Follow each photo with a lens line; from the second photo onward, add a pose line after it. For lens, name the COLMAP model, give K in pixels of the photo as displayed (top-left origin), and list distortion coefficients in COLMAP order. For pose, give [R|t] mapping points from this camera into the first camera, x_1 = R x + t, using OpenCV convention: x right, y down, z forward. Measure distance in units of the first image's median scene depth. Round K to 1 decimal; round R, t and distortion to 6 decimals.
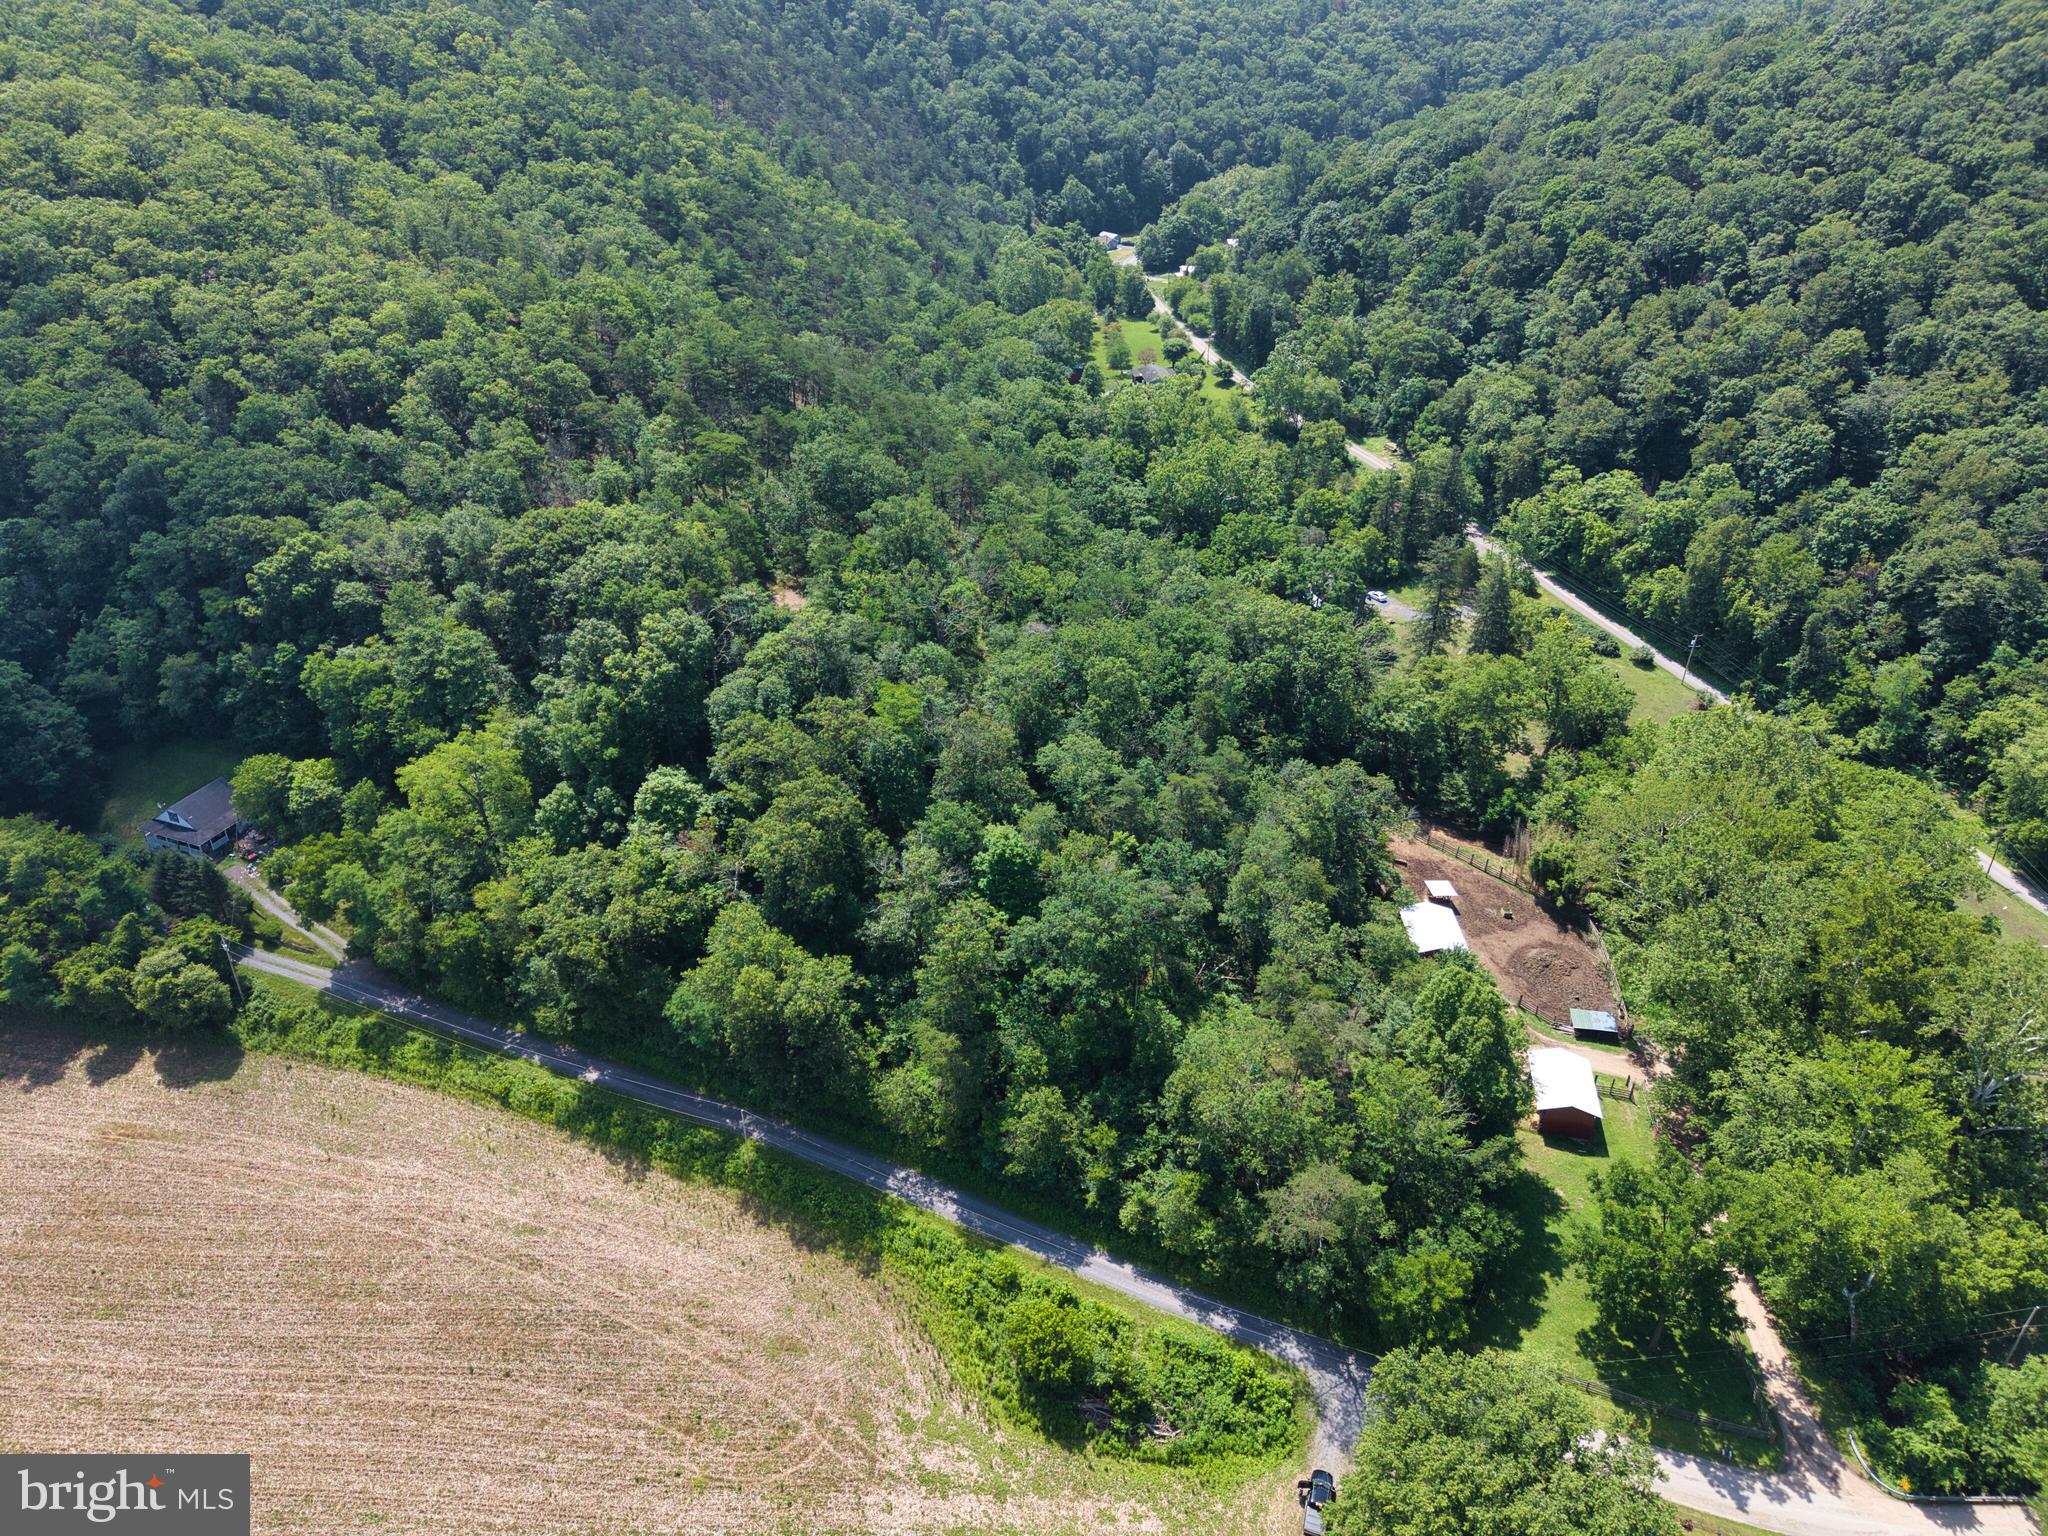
lens RADIAL K [[1369.9, 0, 1013.1], [0, 1369.9, 759.4], [0, 0, 1]] dist [0.017341, -0.013566]
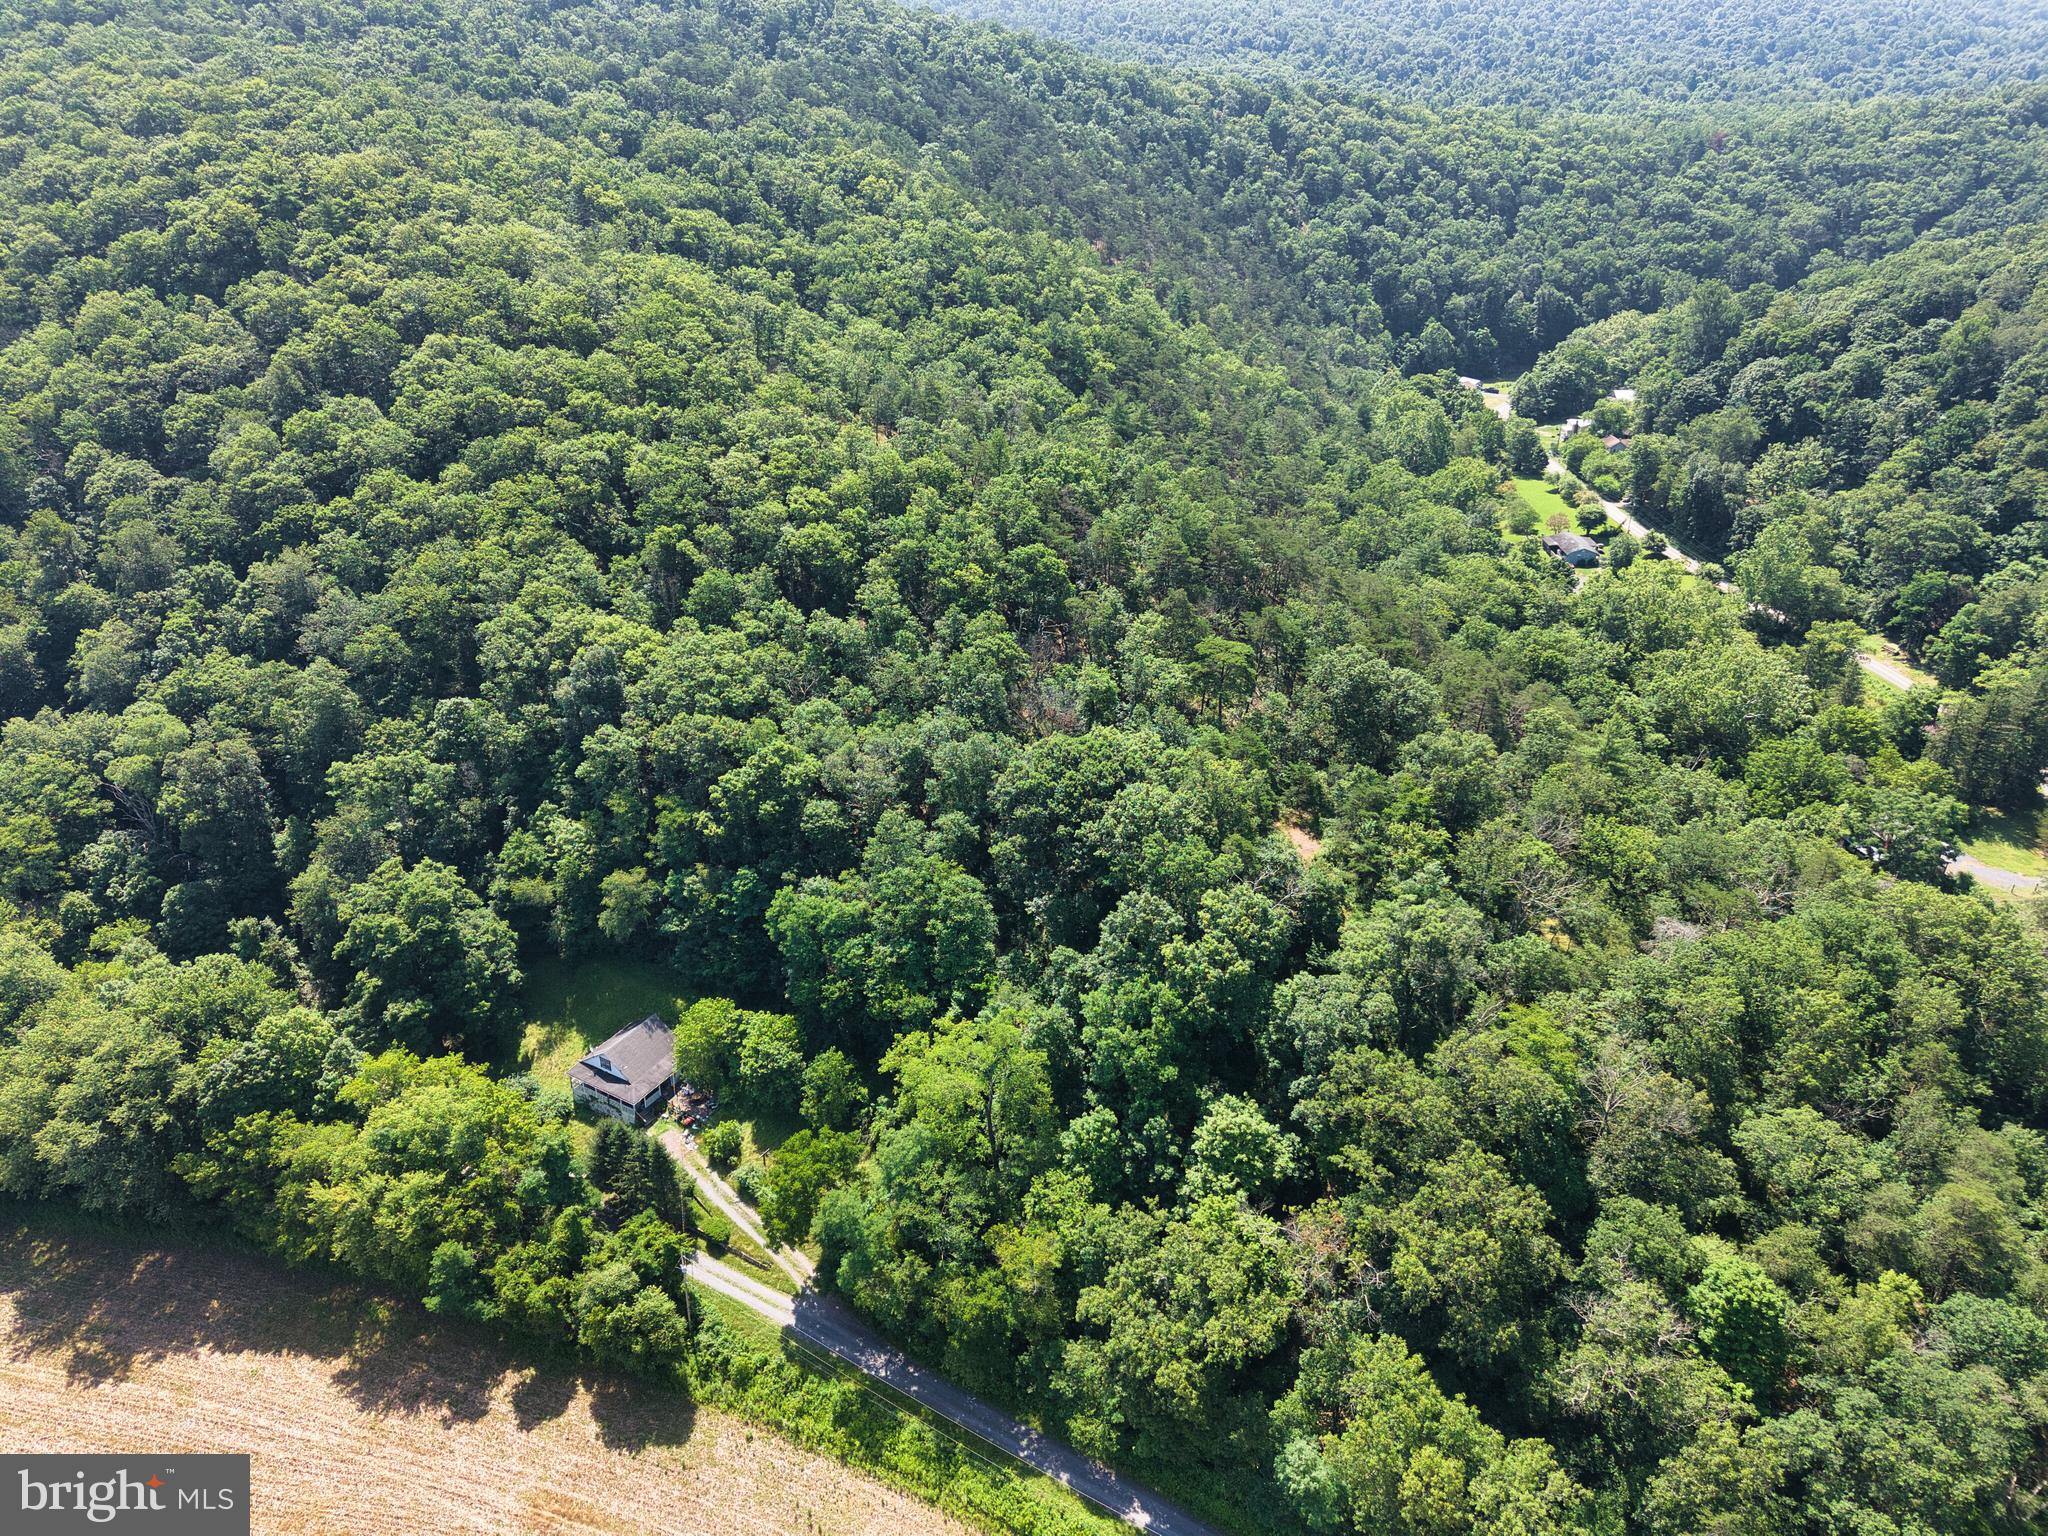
lens RADIAL K [[1373.3, 0, 1013.8], [0, 1373.3, 755.4], [0, 0, 1]] dist [0.015644, -0.010606]
pose [[0.986672, 0.067110, -0.148237, -0.173864], [-0.078808, 0.994102, -0.074501, -0.075984], [0.142363, 0.085190, 0.986142, 0.121346]]
